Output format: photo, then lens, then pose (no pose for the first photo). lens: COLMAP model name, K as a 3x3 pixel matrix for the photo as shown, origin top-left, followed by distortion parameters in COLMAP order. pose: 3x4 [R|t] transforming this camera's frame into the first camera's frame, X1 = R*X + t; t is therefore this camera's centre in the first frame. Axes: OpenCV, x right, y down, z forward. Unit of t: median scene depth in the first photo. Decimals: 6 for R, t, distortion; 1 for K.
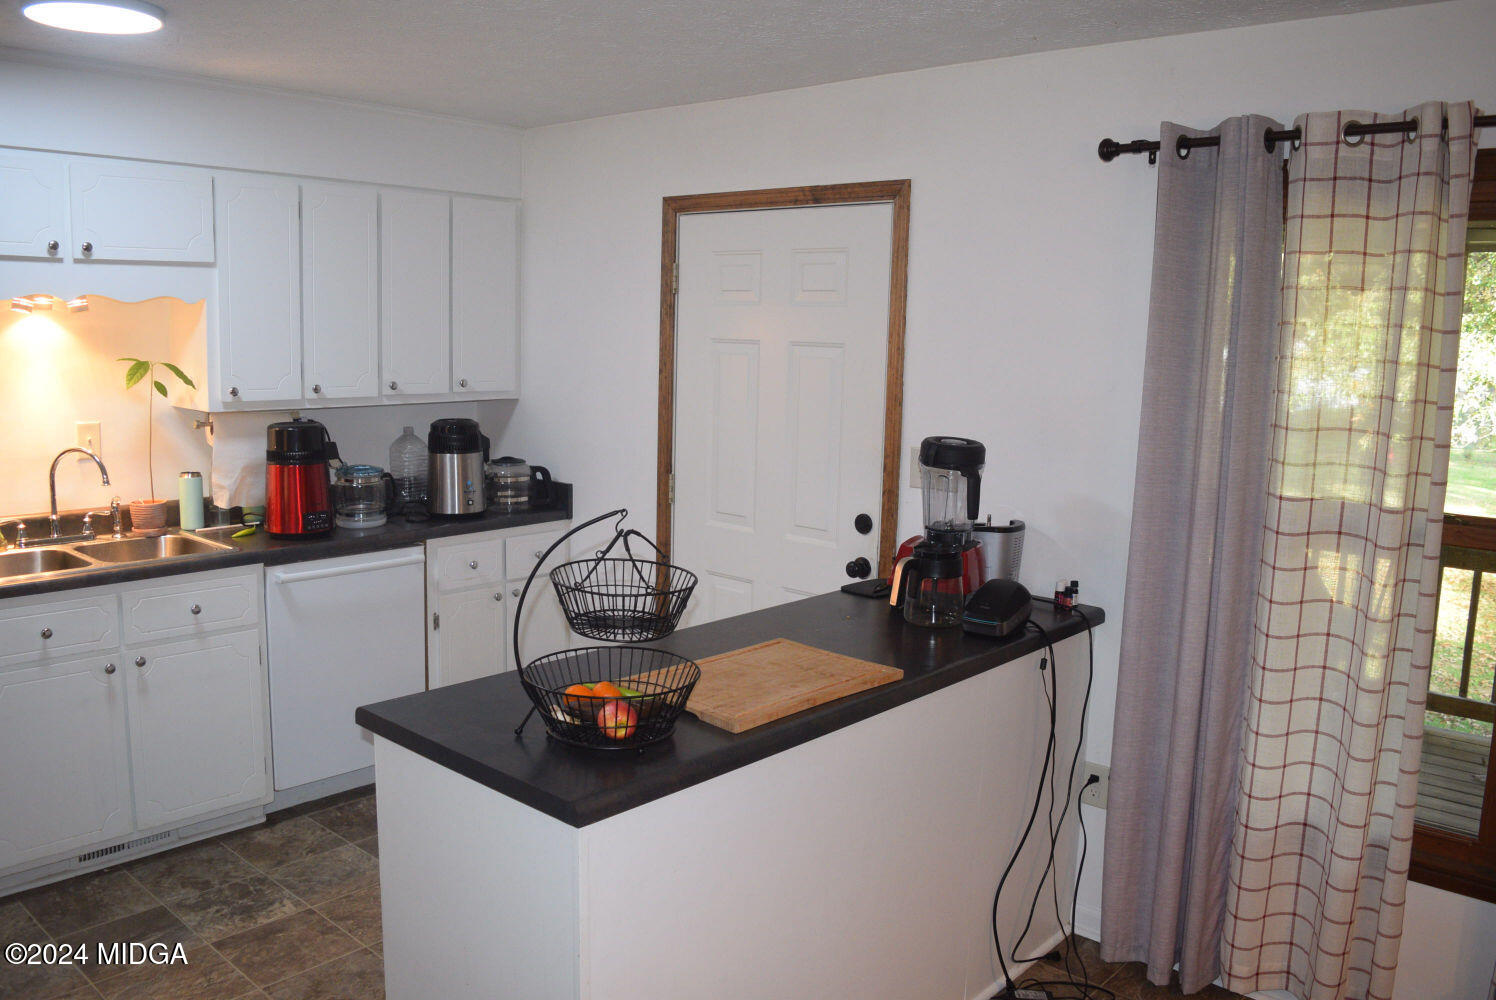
lens RADIAL K [[1169.4, 0, 748.0], [0, 1169.4, 500.0], [0, 0, 1]] dist [-0.097299, -0.000595]
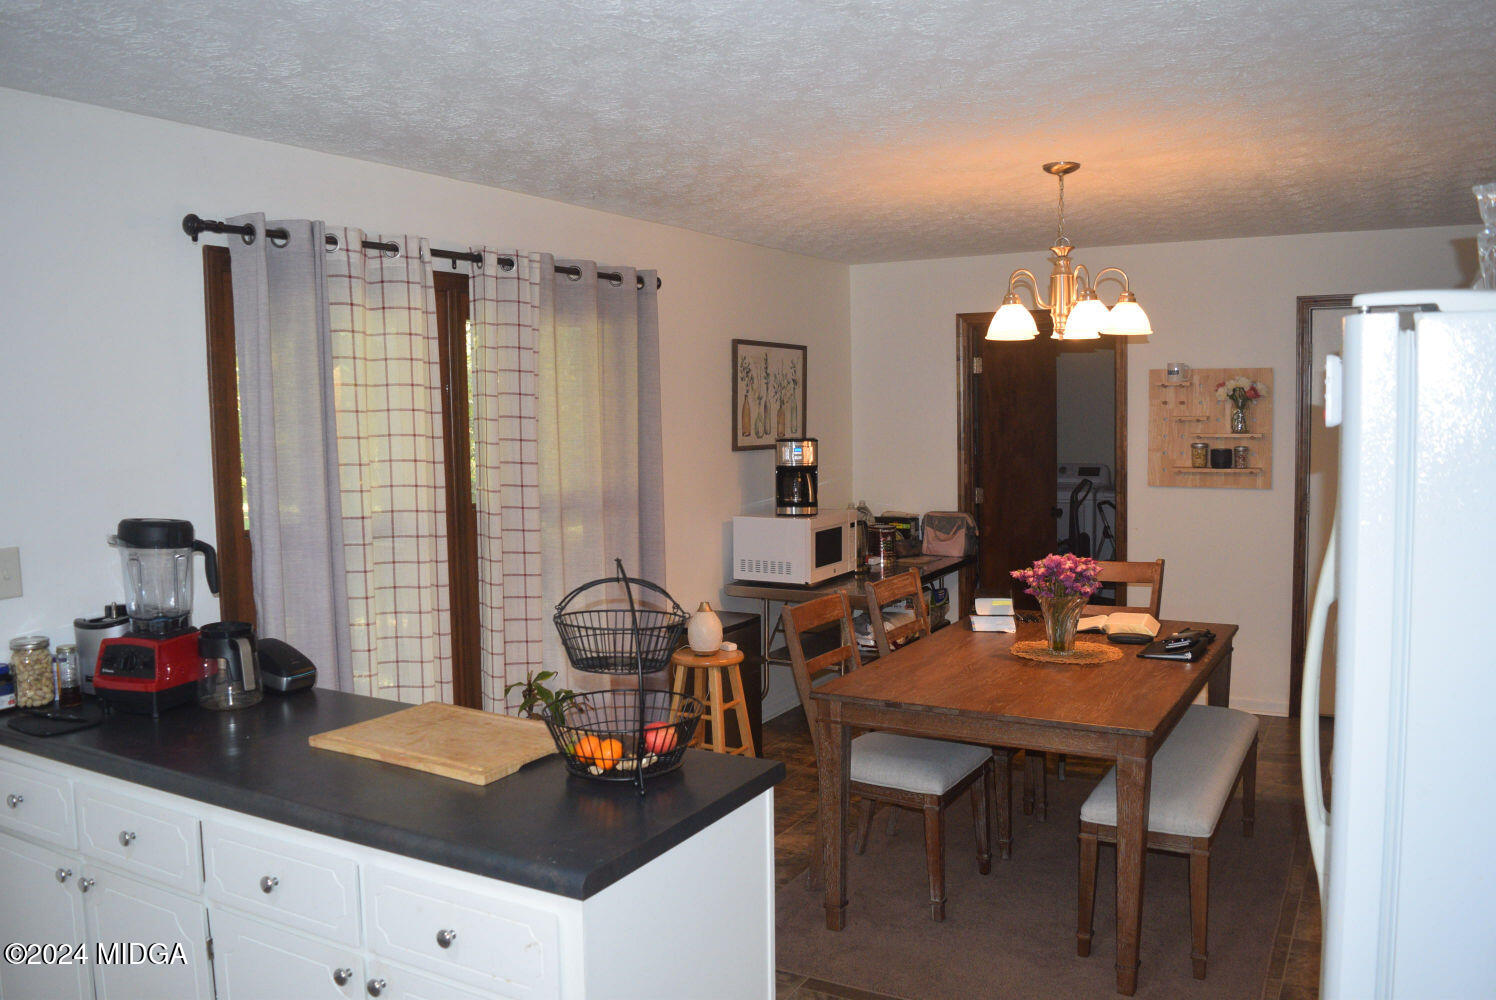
lens RADIAL K [[1169.4, 0, 748.0], [0, 1169.4, 500.0], [0, 0, 1]] dist [-0.097299, -0.000595]
pose [[-0.207837, -0.098413, 0.973200, -0.618982], [0.148897, 0.980149, 0.130914, -0.088743], [-0.966764, 0.172116, -0.189058, 0.559575]]
